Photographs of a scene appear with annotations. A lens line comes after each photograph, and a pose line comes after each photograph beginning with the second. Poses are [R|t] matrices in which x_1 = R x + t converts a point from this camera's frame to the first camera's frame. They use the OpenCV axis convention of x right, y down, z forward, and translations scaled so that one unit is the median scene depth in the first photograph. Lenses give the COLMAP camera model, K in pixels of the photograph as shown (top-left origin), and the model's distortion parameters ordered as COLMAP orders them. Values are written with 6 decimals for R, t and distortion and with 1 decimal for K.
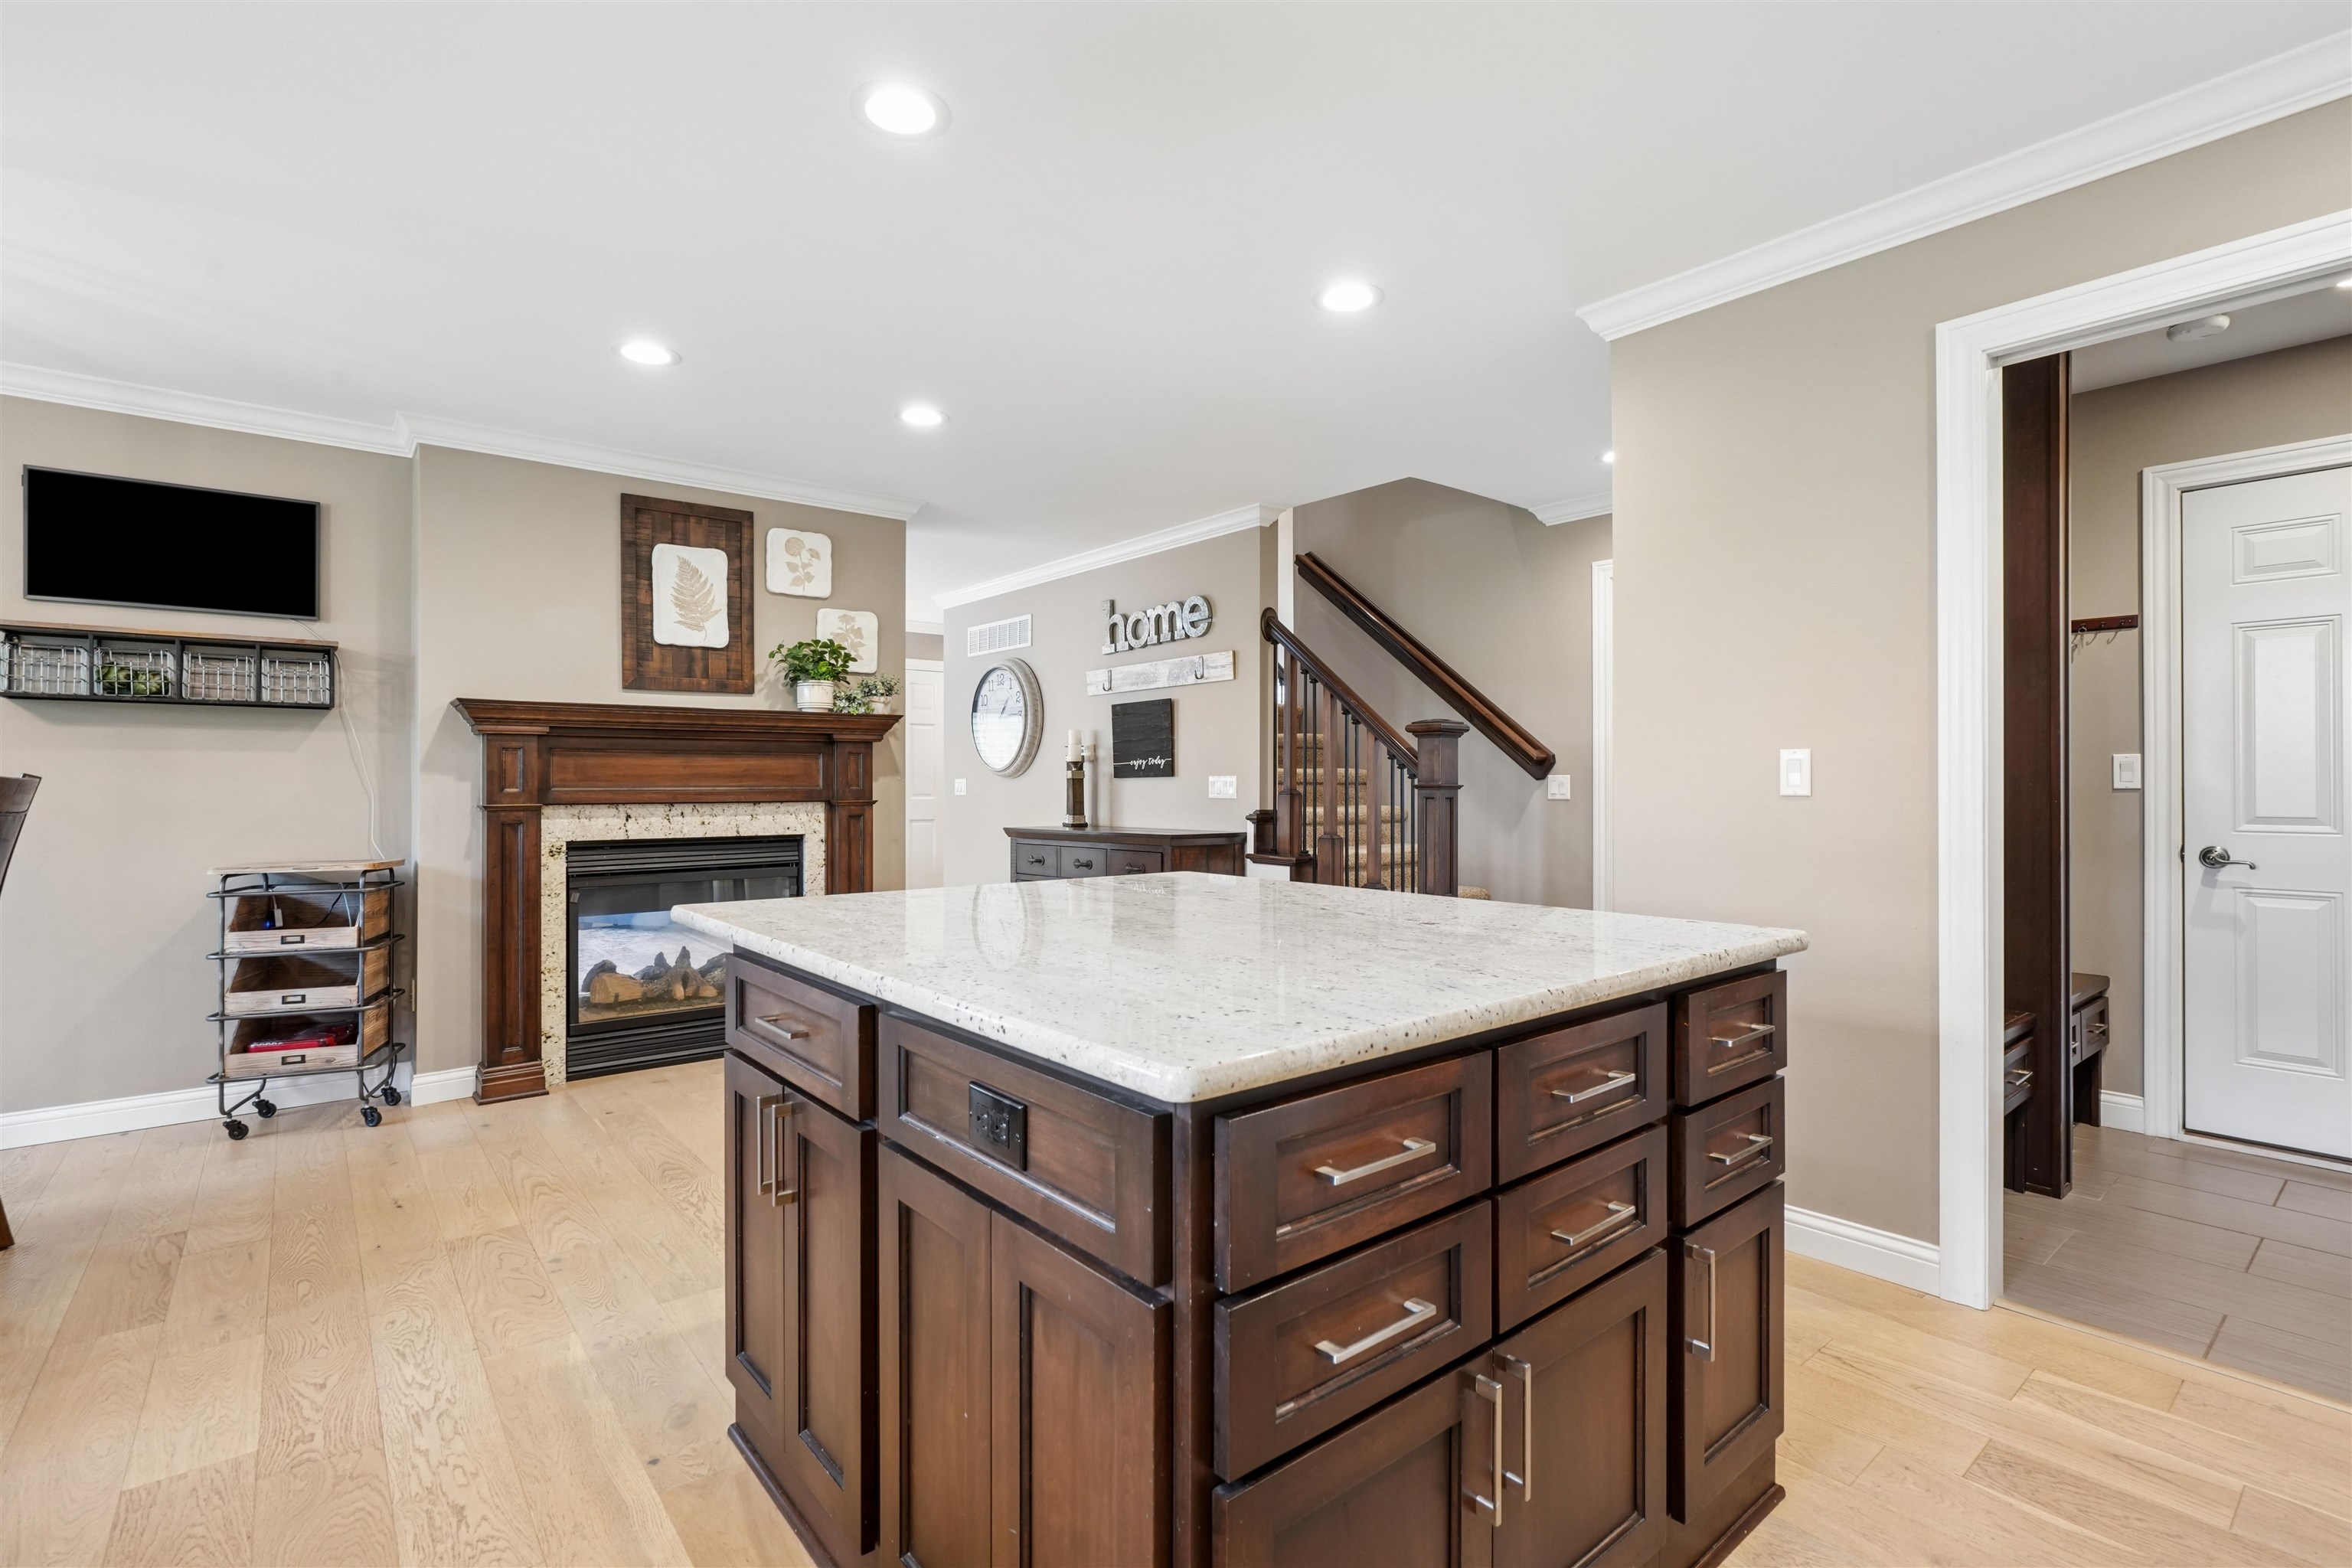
lens RADIAL K [[1080.6, 0, 1182.1], [0, 1080.6, 781.5], [0, 0, 1]] dist [-0.019398, 0.002599]
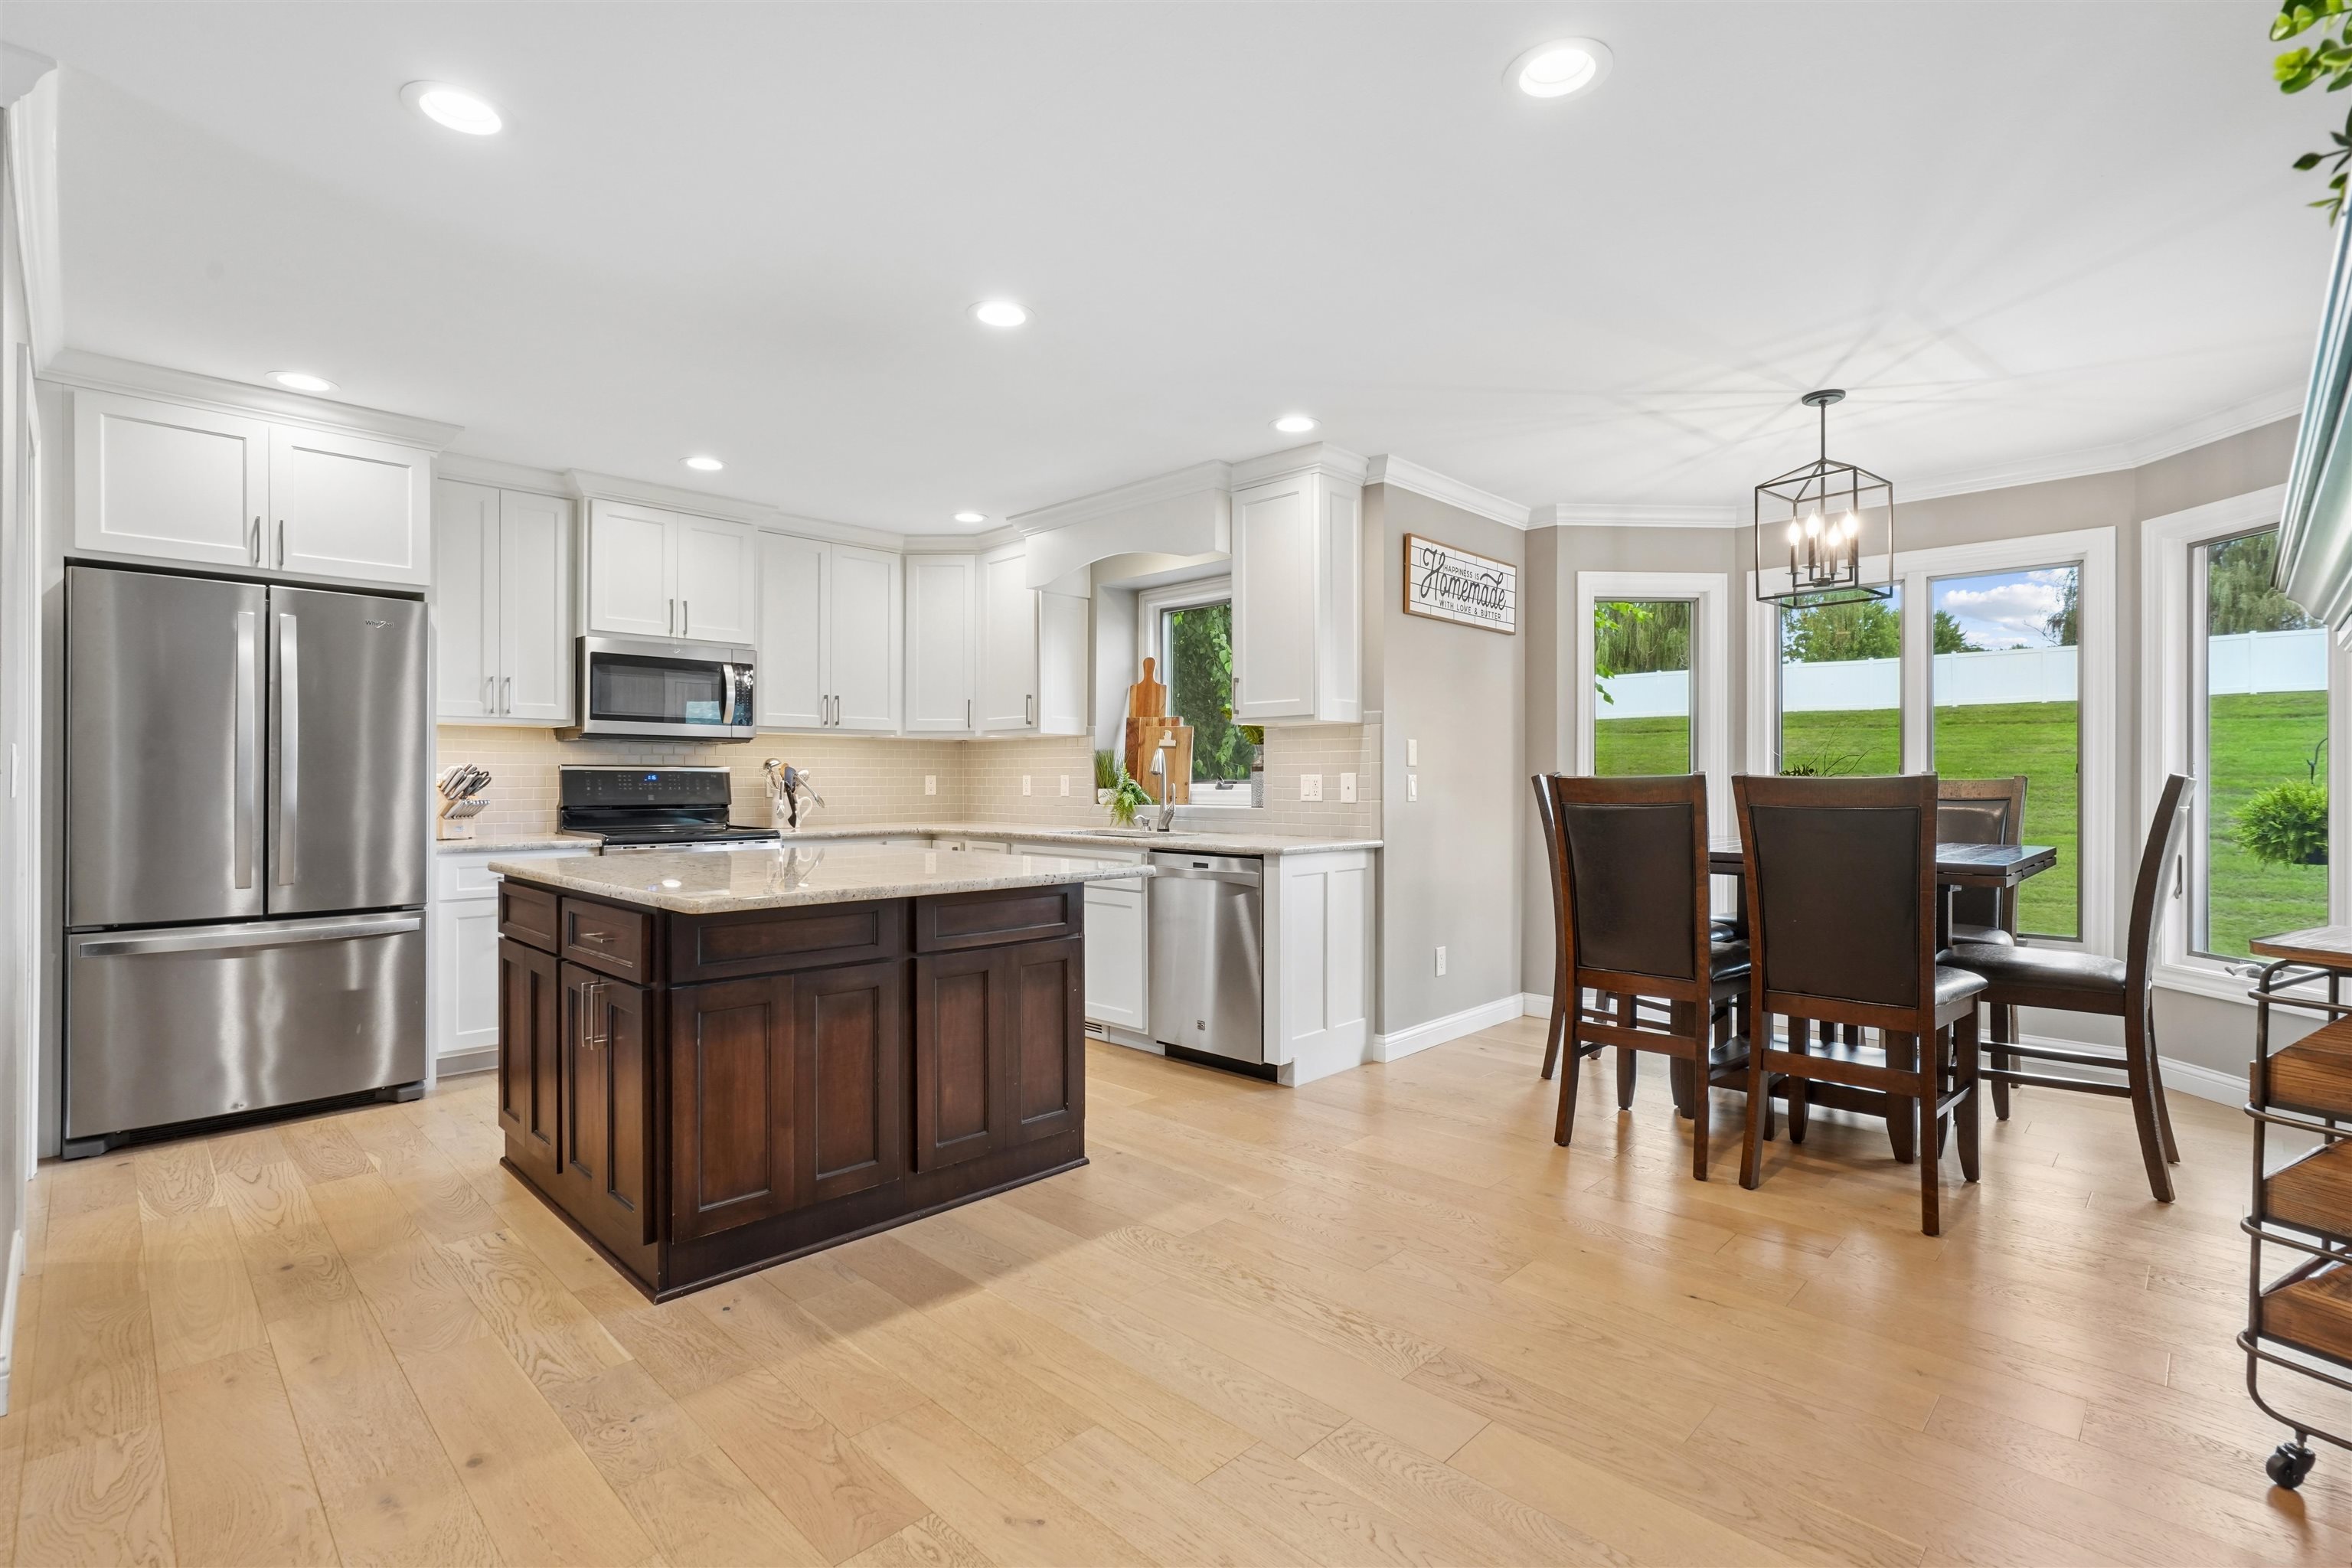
lens RADIAL K [[1080.6, 0, 1168.6], [0, 1080.6, 776.9], [0, 0, 1]] dist [-0.019398, 0.002599]
pose [[-0.995559, -0.001425, -0.094132, -0.170709], [-0.000922, 0.999985, -0.005392, 0.001540], [0.094139, -0.005281, -0.995545, 1.203299]]
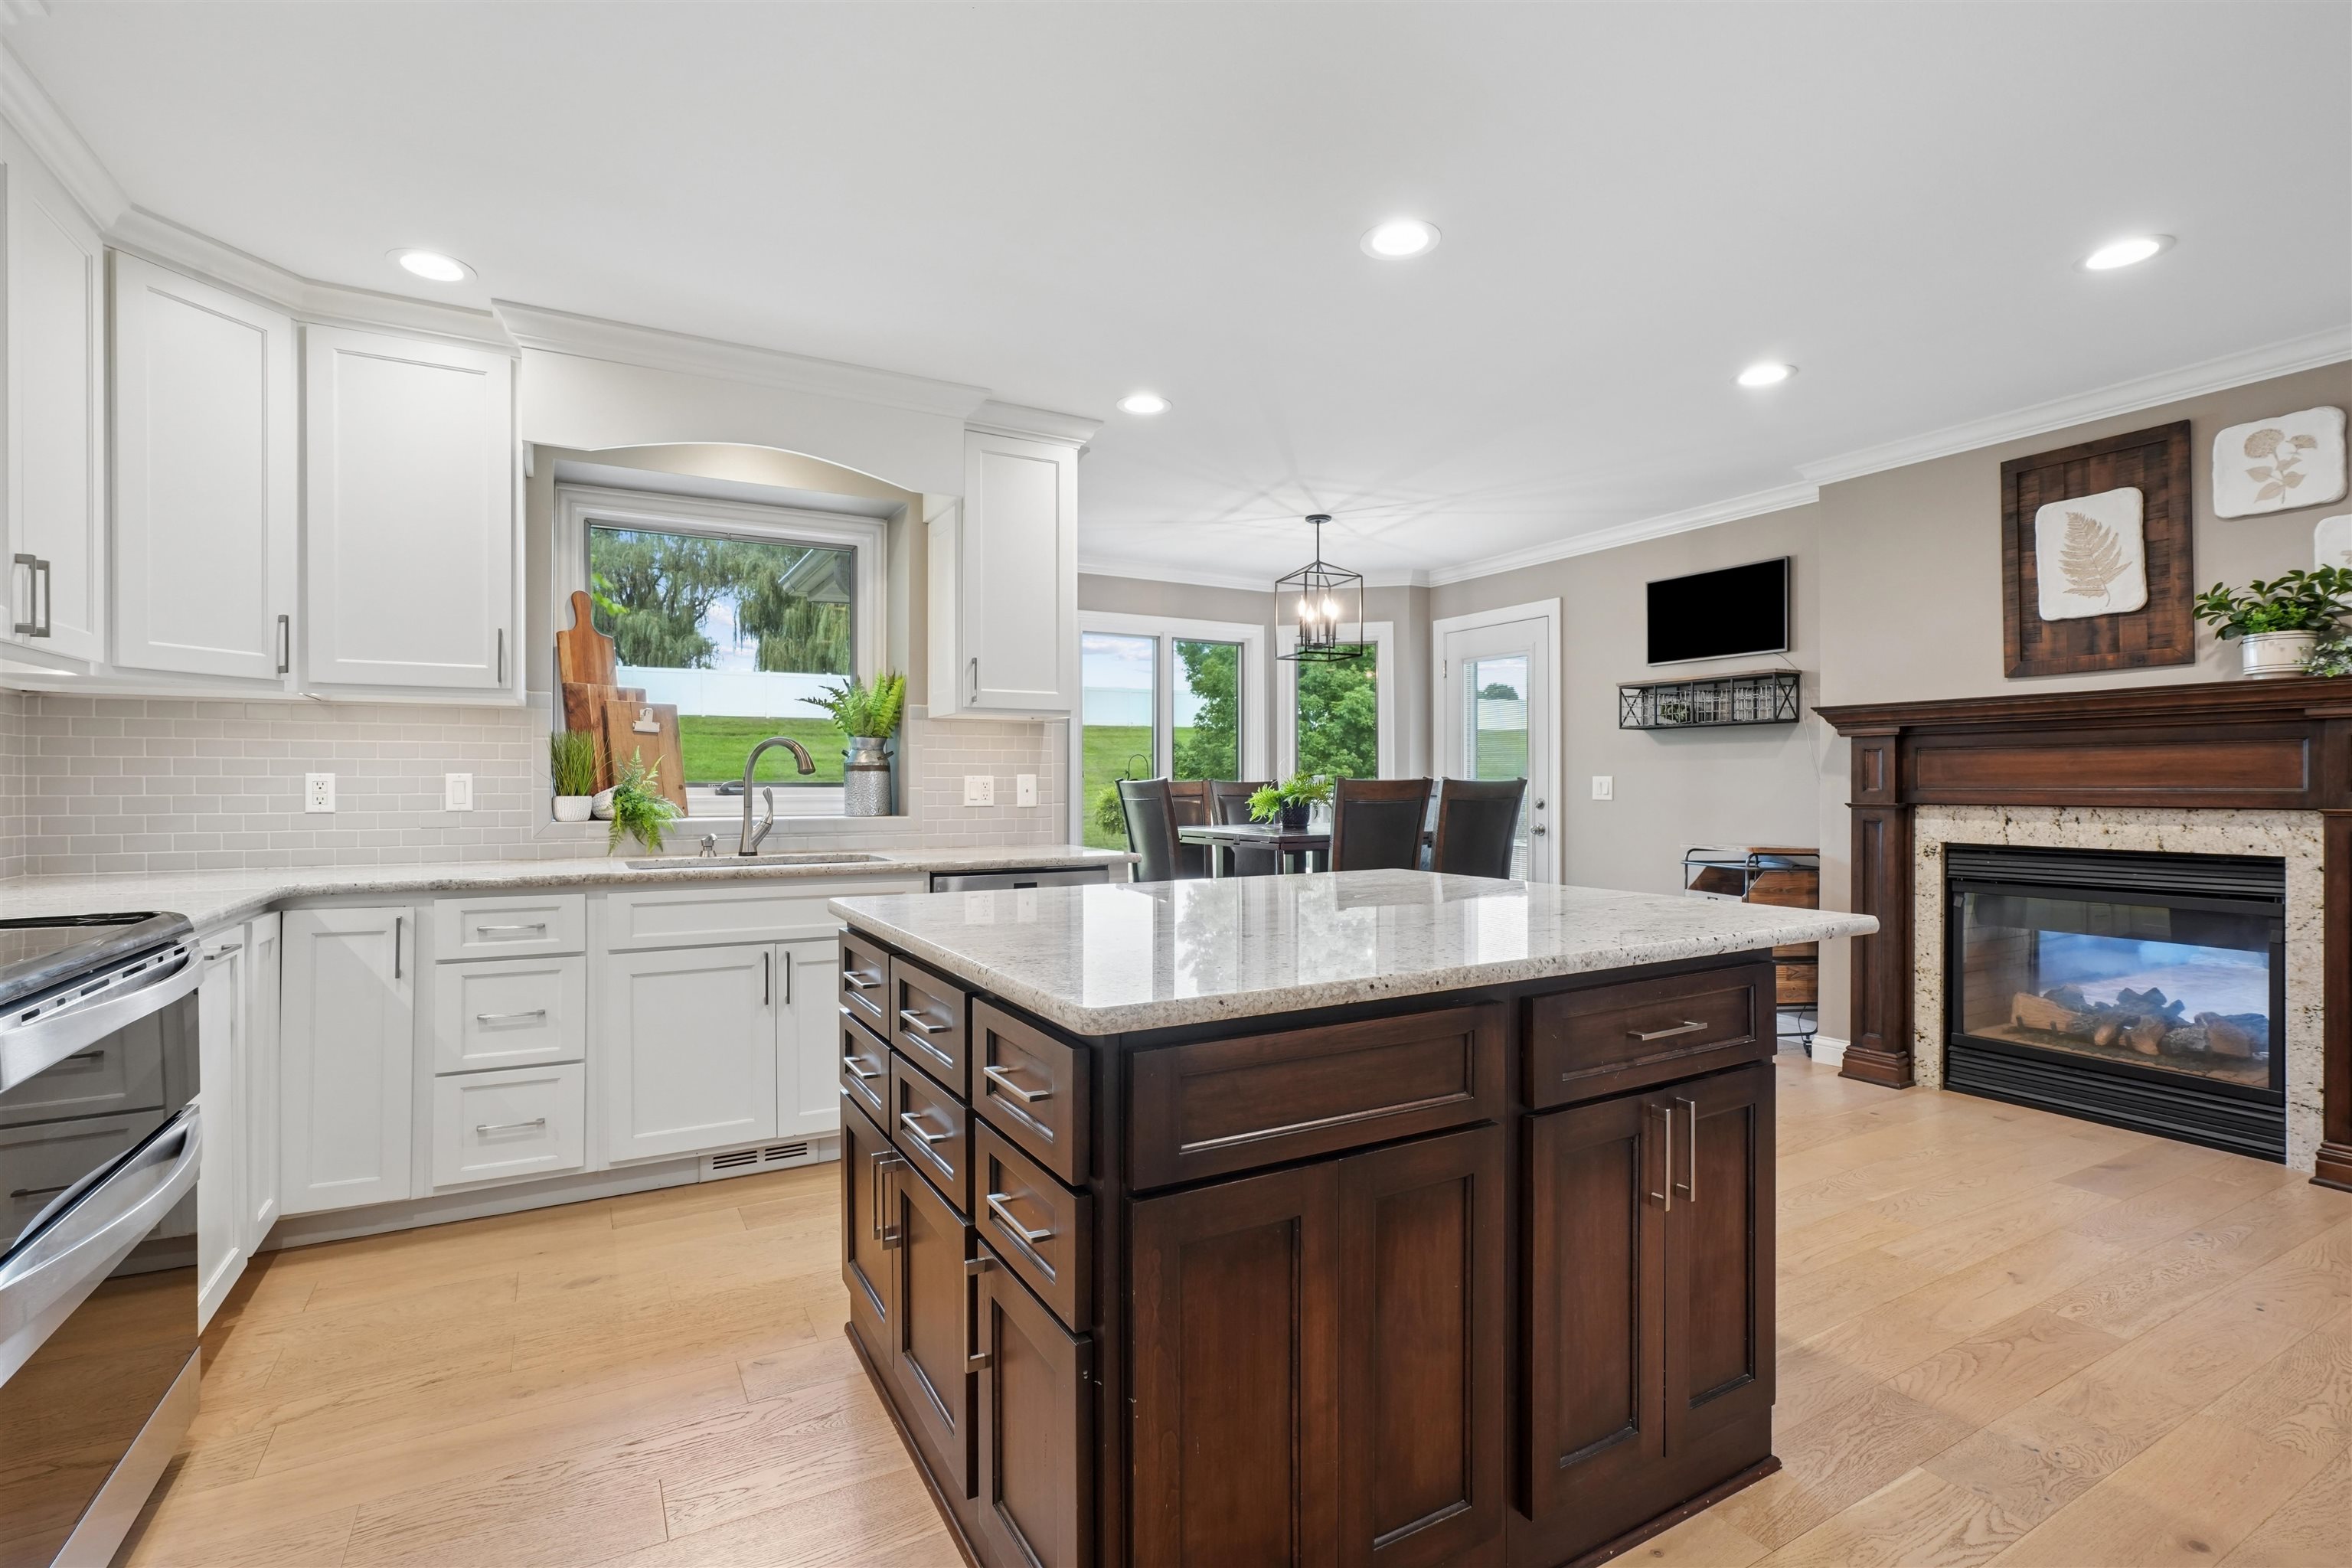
lens RADIAL K [[1080.6, 0, 1171.4], [0, 1080.6, 790.6], [0, 0, 1]] dist [-0.019398, 0.002599]
pose [[-0.188078, 0.006851, -0.982130, 0.491098], [0.002422, 0.999976, 0.006512, 0.000569], [0.982151, -0.001154, -0.188090, 0.475005]]
